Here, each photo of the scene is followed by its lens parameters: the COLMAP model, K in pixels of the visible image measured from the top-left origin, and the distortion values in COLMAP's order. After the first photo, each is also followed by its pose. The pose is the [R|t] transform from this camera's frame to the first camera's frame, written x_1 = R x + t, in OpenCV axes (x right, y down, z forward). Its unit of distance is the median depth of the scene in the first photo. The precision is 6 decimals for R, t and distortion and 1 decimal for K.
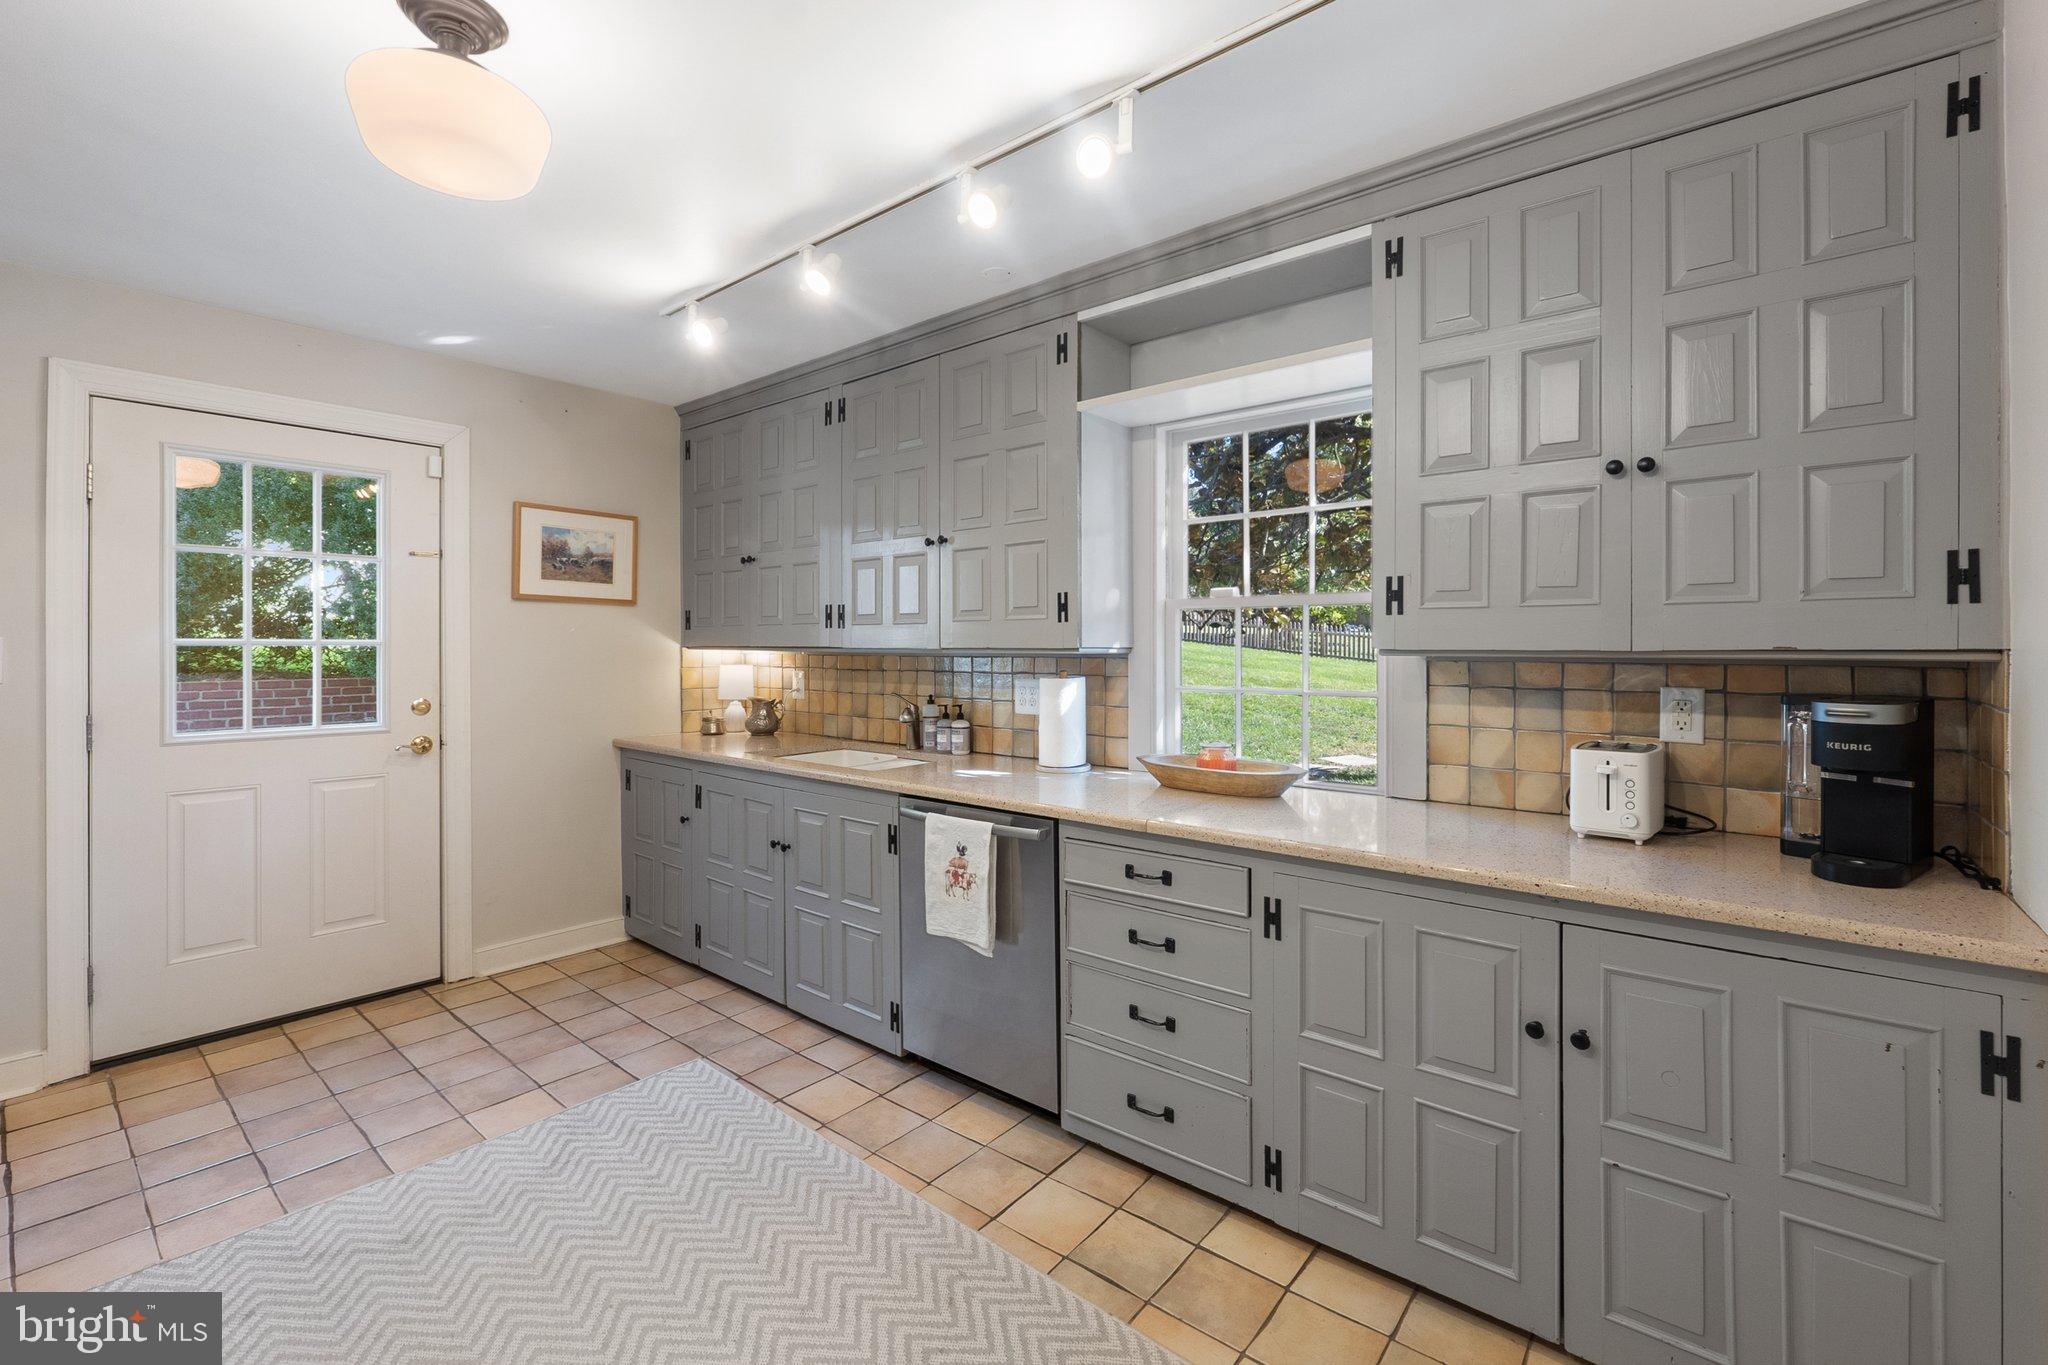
lens RADIAL K [[864.6, 0, 1057.7], [0, 864.6, 657.7], [0, 0, 1]] dist [-0.002879, -0.000854]
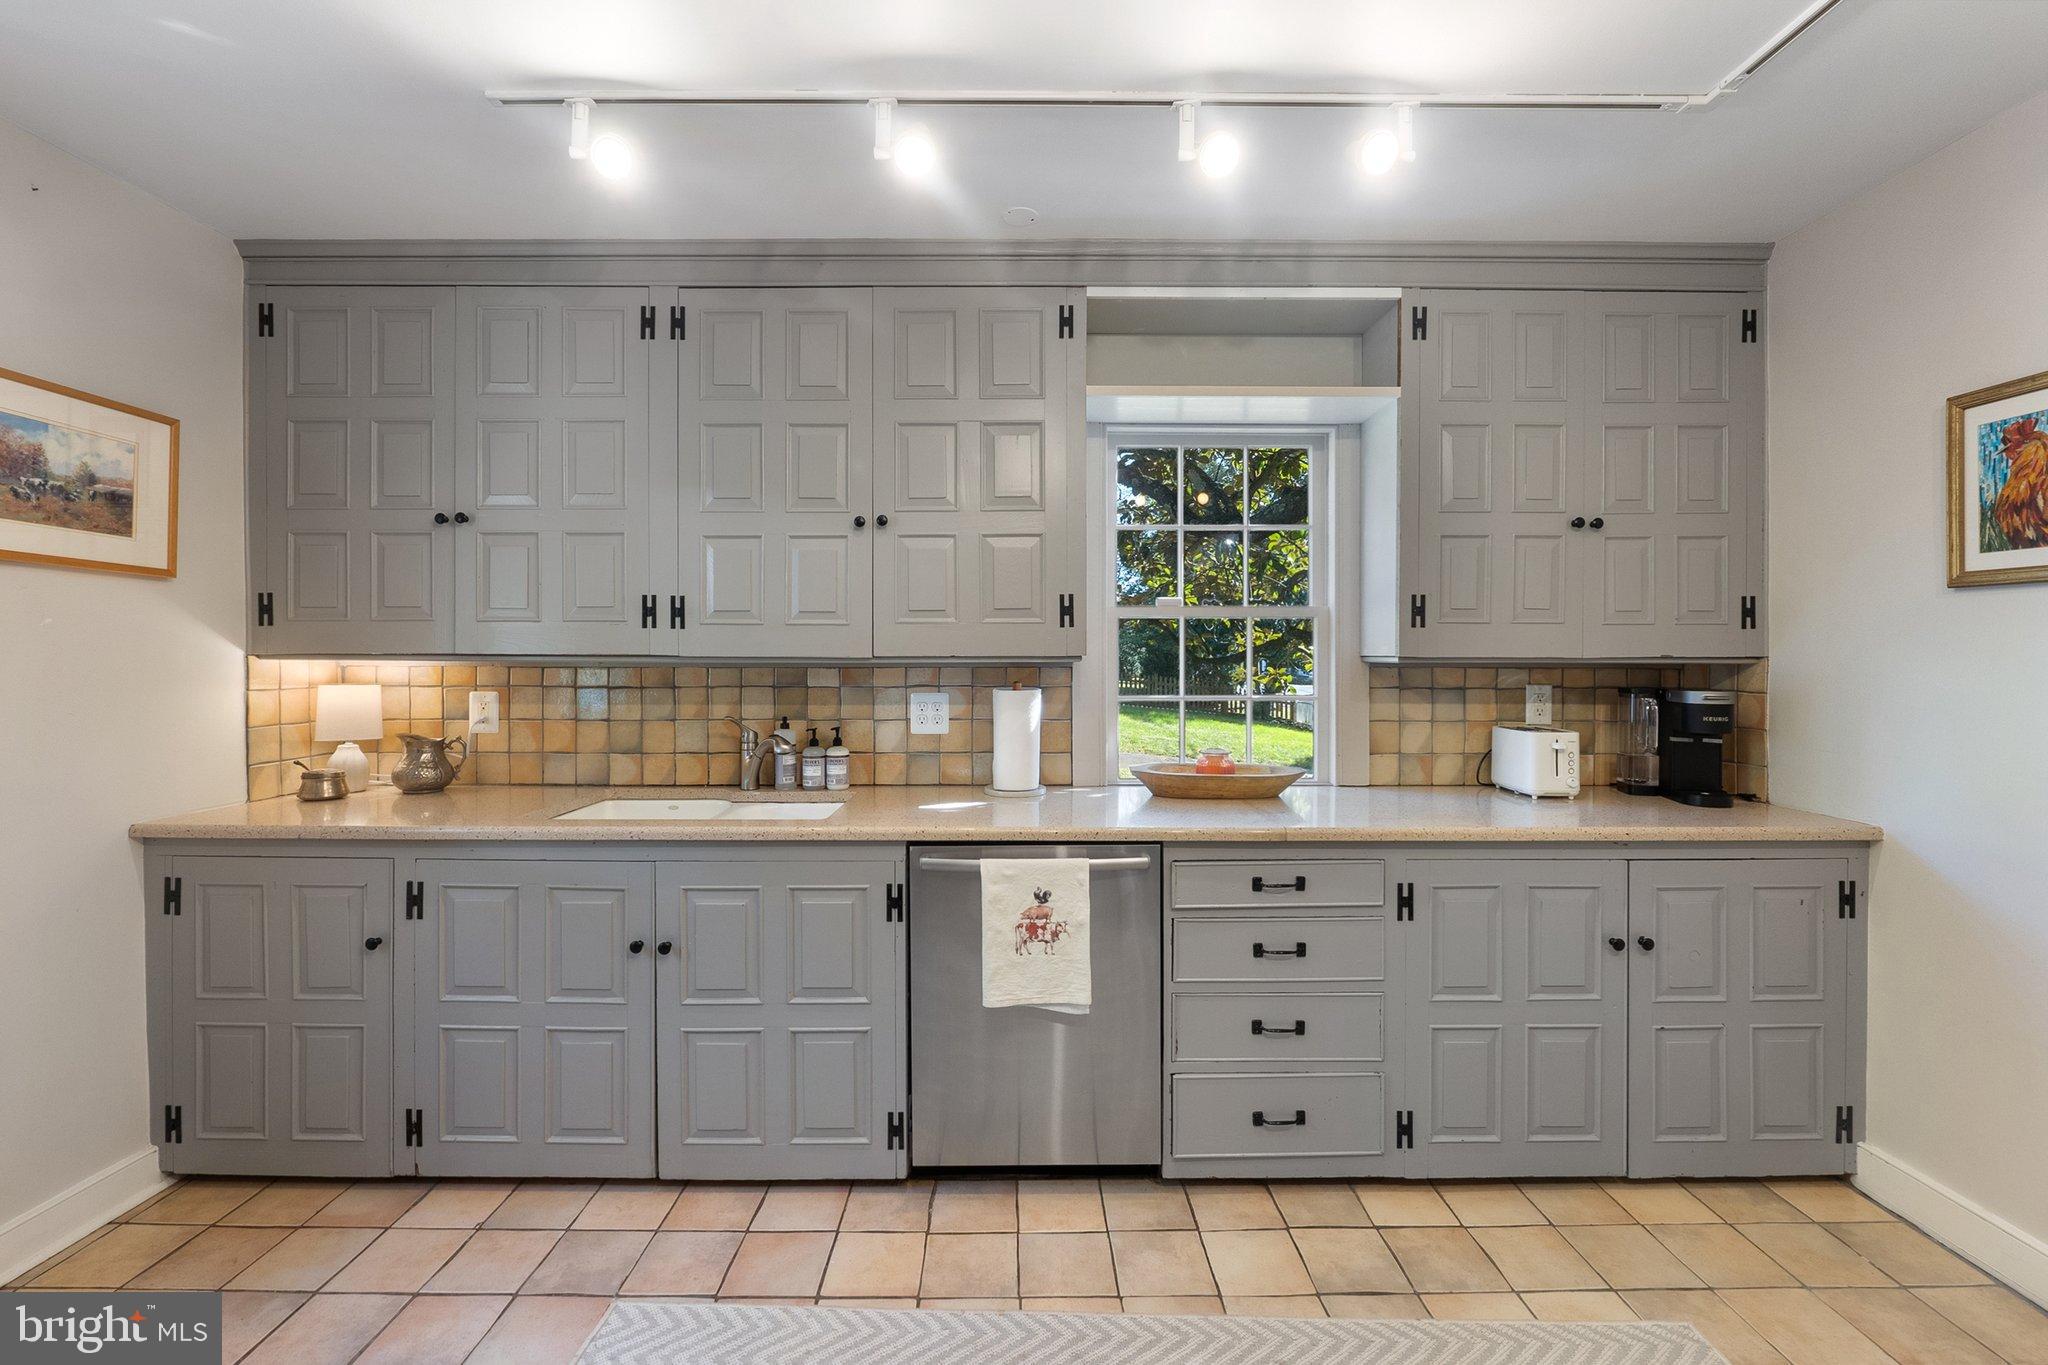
lens RADIAL K [[864.6, 0, 1026.2], [0, 864.6, 672.7], [0, 0, 1]] dist [-0.002879, -0.000854]
pose [[0.778382, -0.009686, 0.627716, -0.606150], [0.007740, 0.999953, 0.005831, 0.000533], [-0.627743, 0.000320, 0.778421, 0.335284]]
